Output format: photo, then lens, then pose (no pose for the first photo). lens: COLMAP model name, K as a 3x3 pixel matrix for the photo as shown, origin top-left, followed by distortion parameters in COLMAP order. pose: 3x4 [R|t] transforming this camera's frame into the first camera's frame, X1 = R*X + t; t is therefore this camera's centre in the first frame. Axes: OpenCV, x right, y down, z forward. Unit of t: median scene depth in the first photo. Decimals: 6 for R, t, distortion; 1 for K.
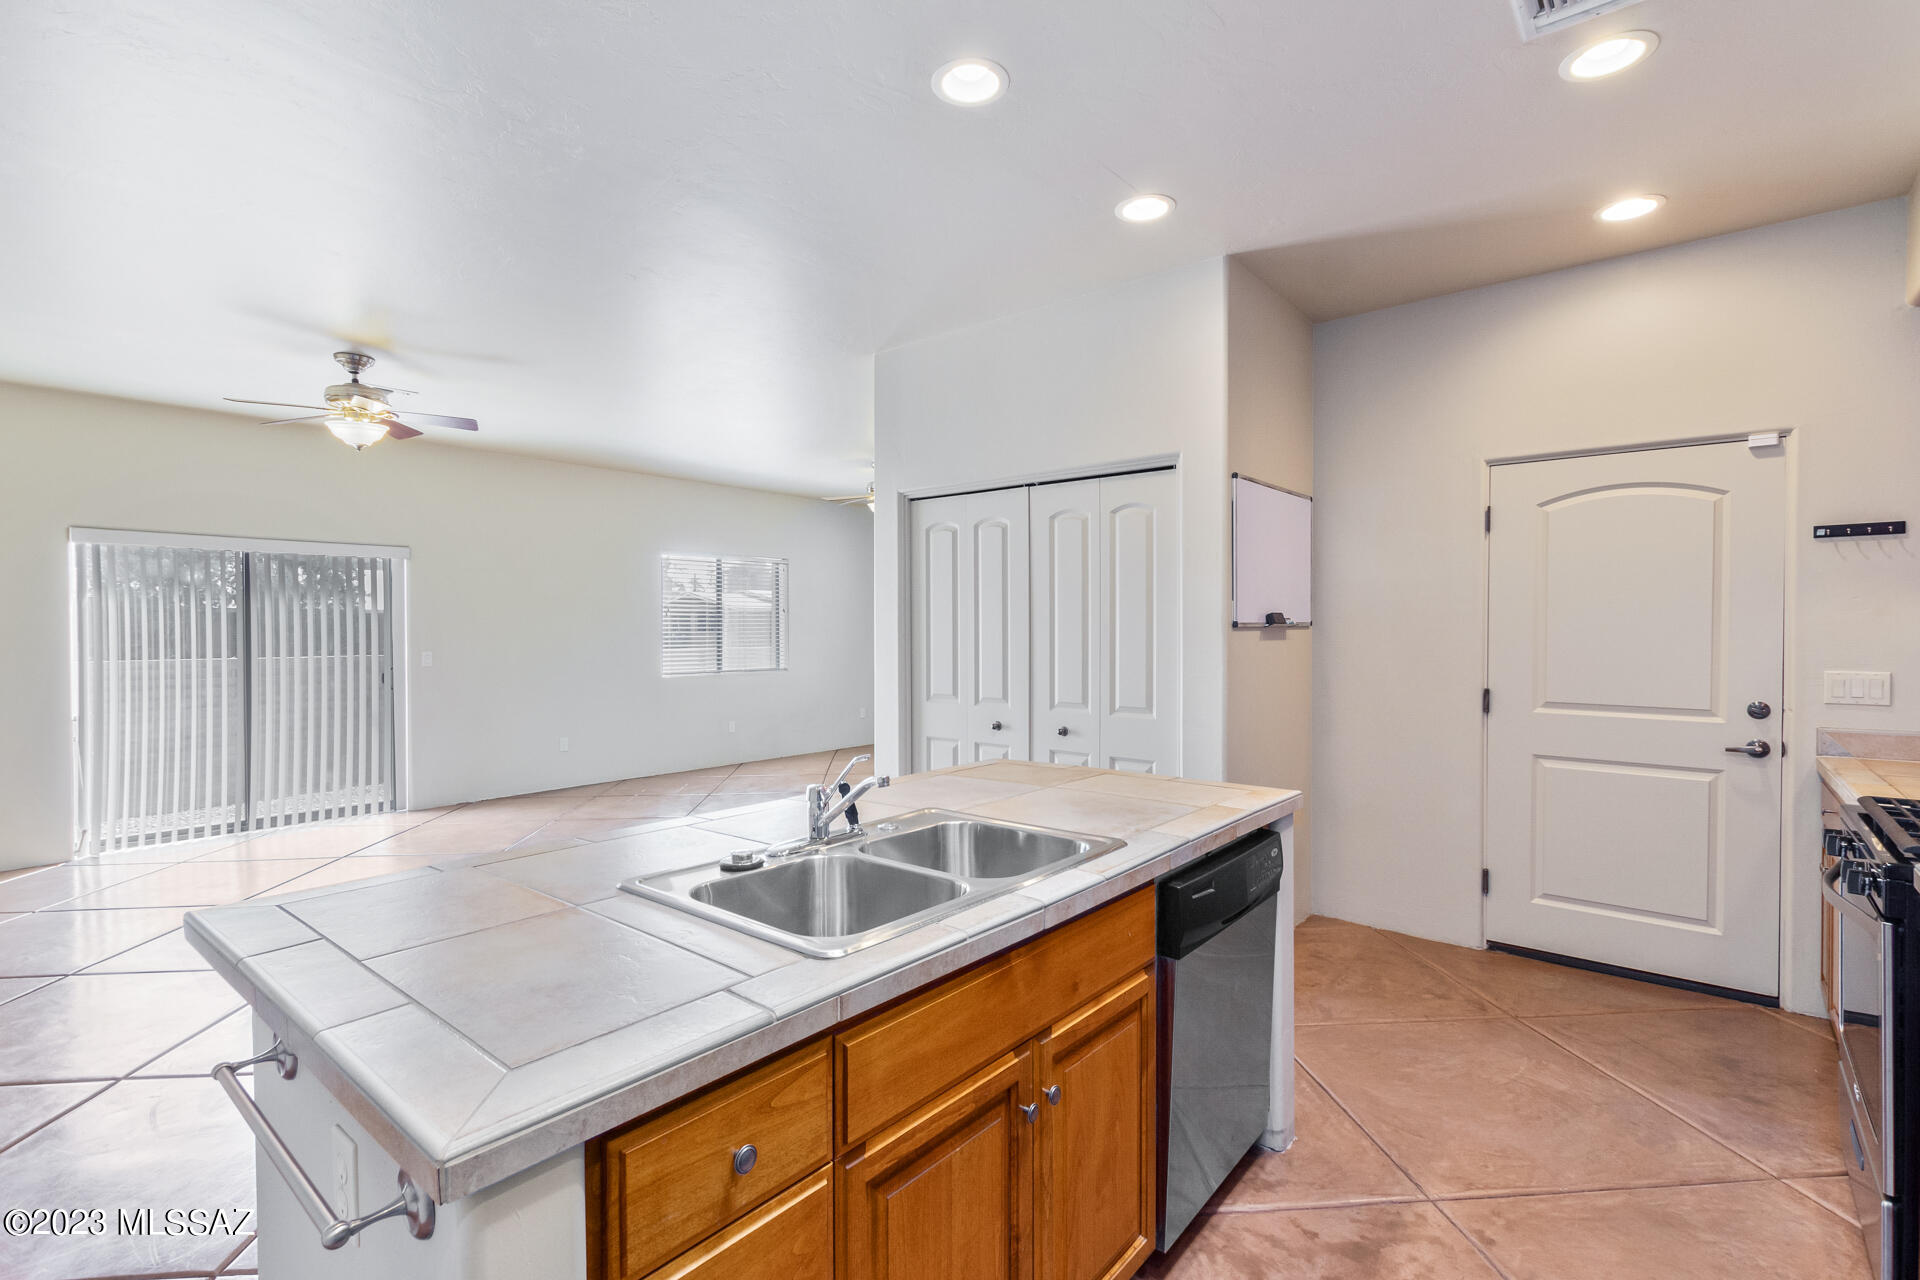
lens RADIAL K [[876.6, 0, 960.0], [0, 876.6, 640.0], [0, 0, 1]] dist [-0.000712, -0.000178]
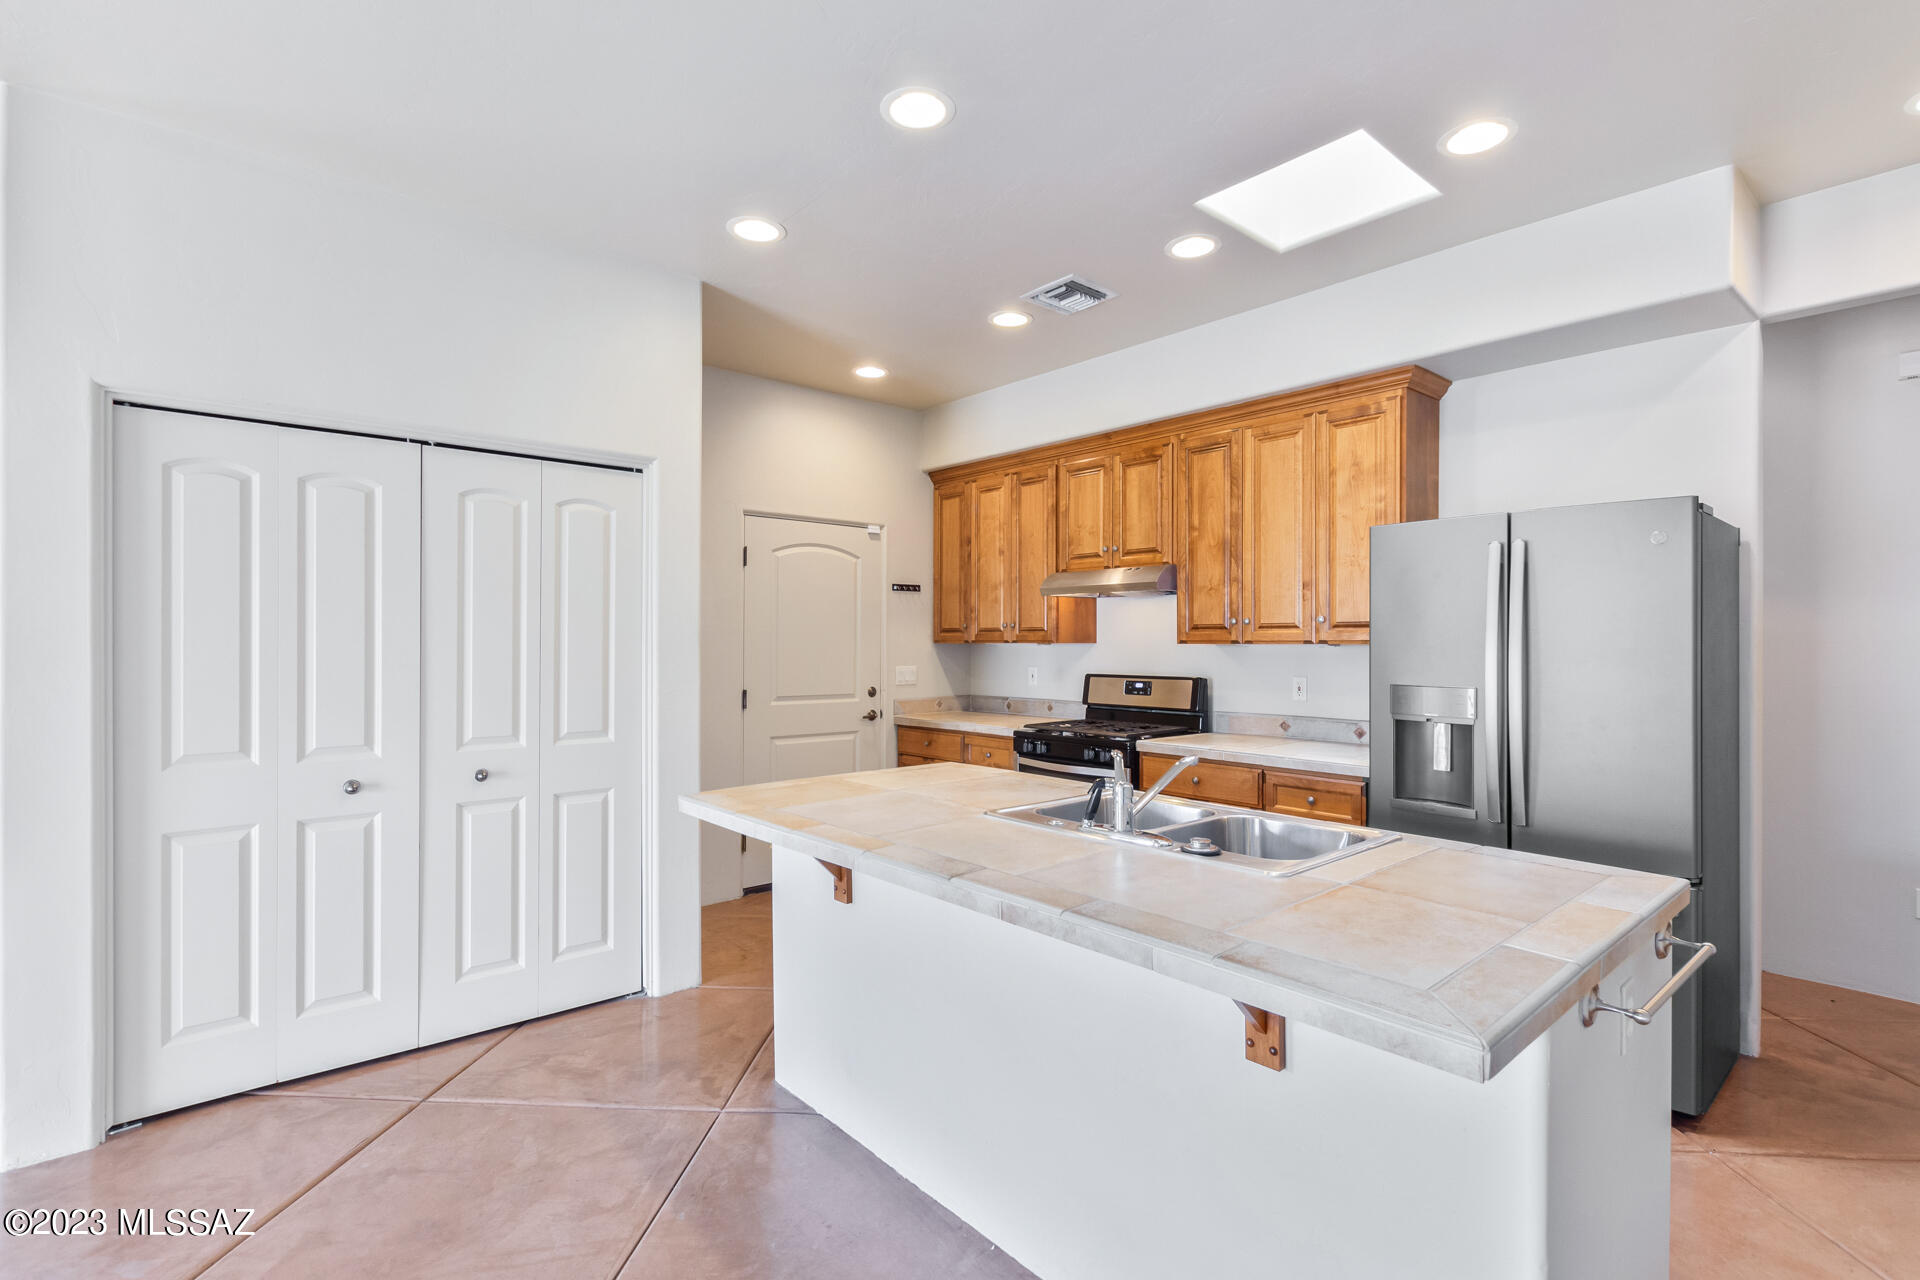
lens RADIAL K [[914.9, 0, 930.0], [0, 914.9, 642.2], [0, 0, 1]] dist [-0.001520, -0.000410]
pose [[0.160407, 0.001483, 0.987050, -0.687587], [0.012059, 0.999921, -0.003462, -0.005421], [-0.986977, 0.012458, 0.160376, 0.541485]]
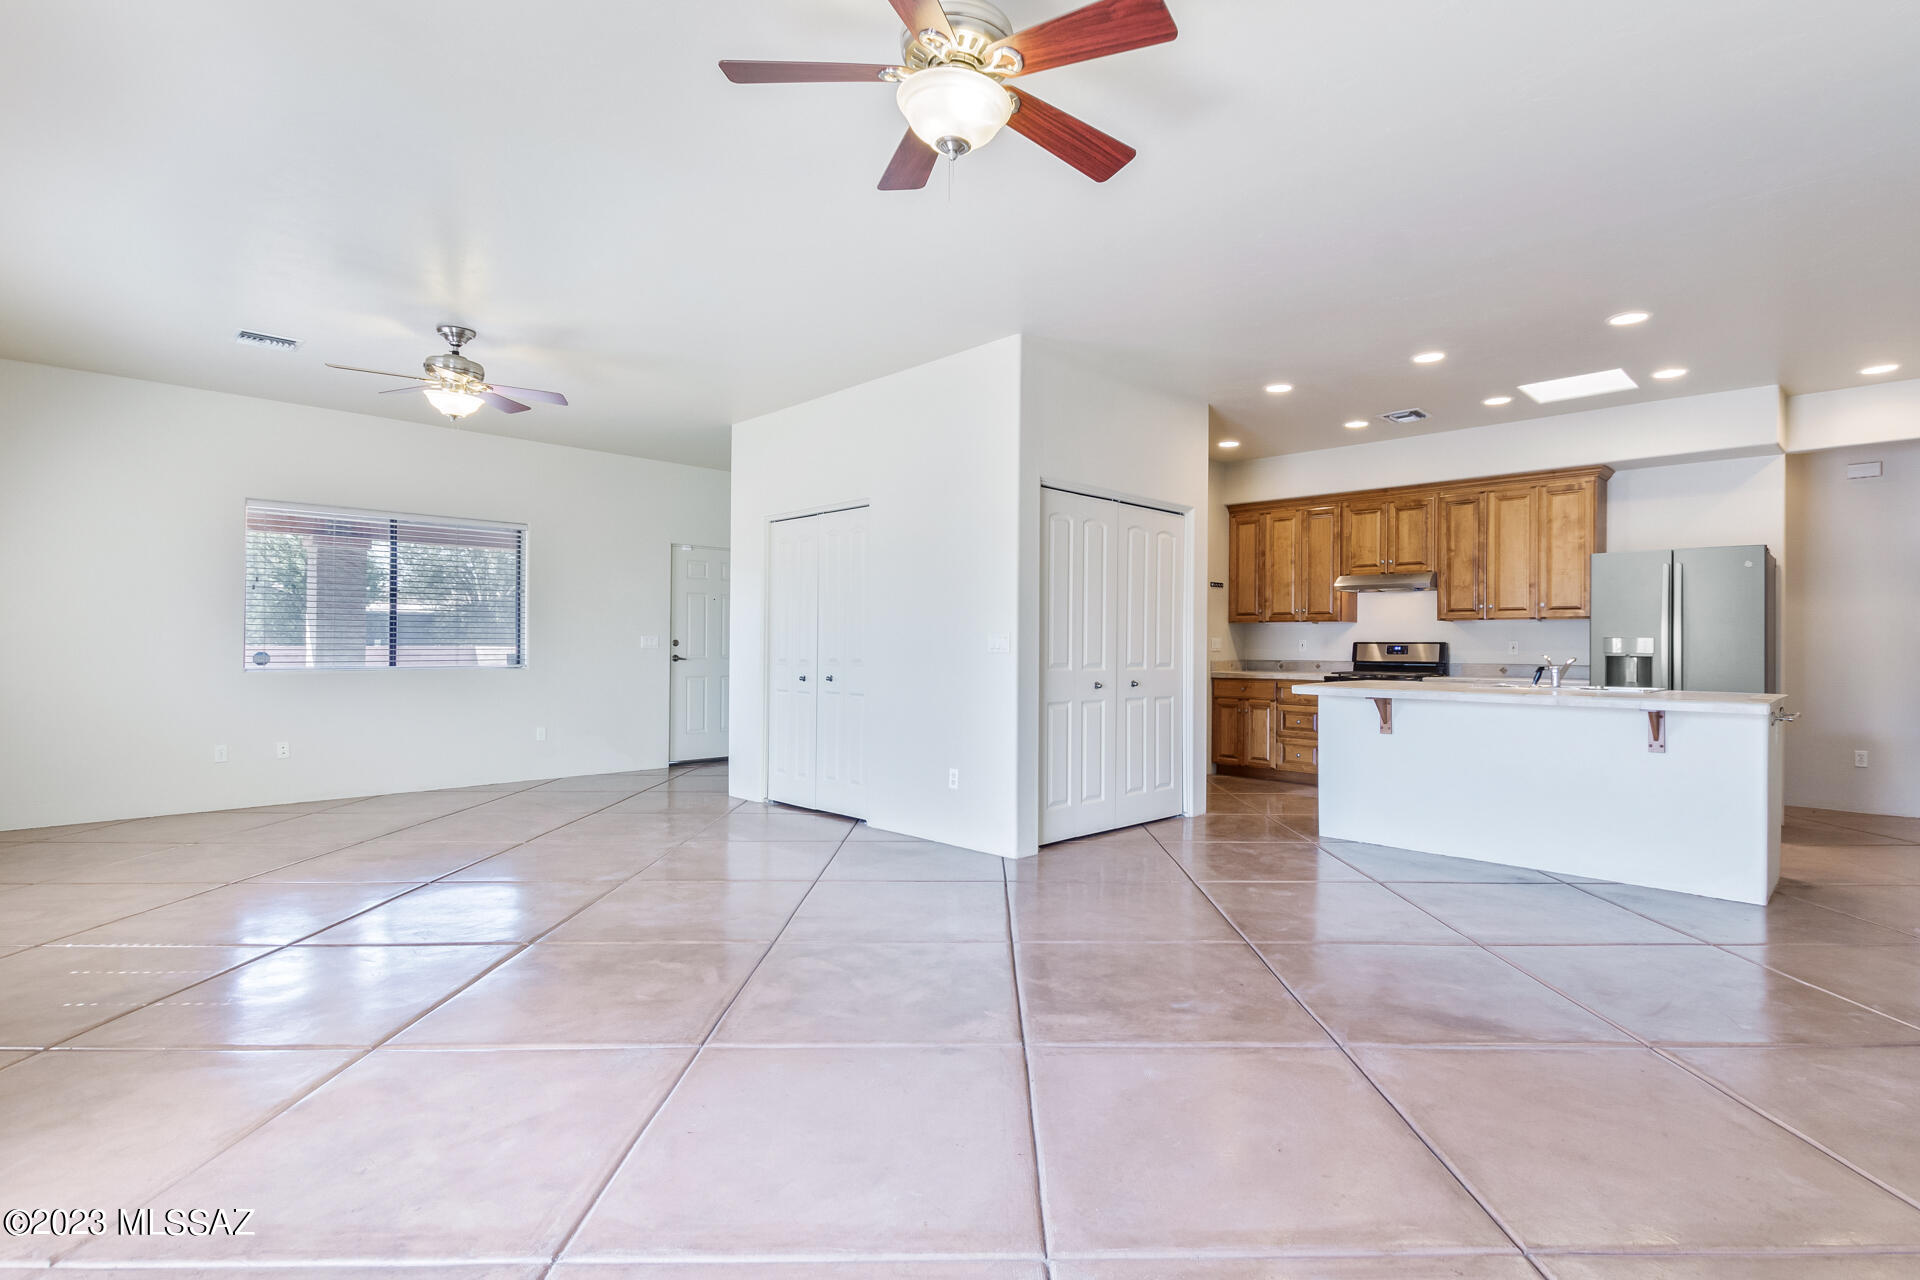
lens RADIAL K [[903.4, 0, 1016.9], [0, 903.4, 636.7], [0, 0, 1]] dist [0.003195, 0.000390]
pose [[0.068993, 0.008352, 0.997582, -1.495750], [0.005713, 0.999945, -0.008767, 0.045930], [-0.997601, 0.006304, 0.068941, 1.221618]]
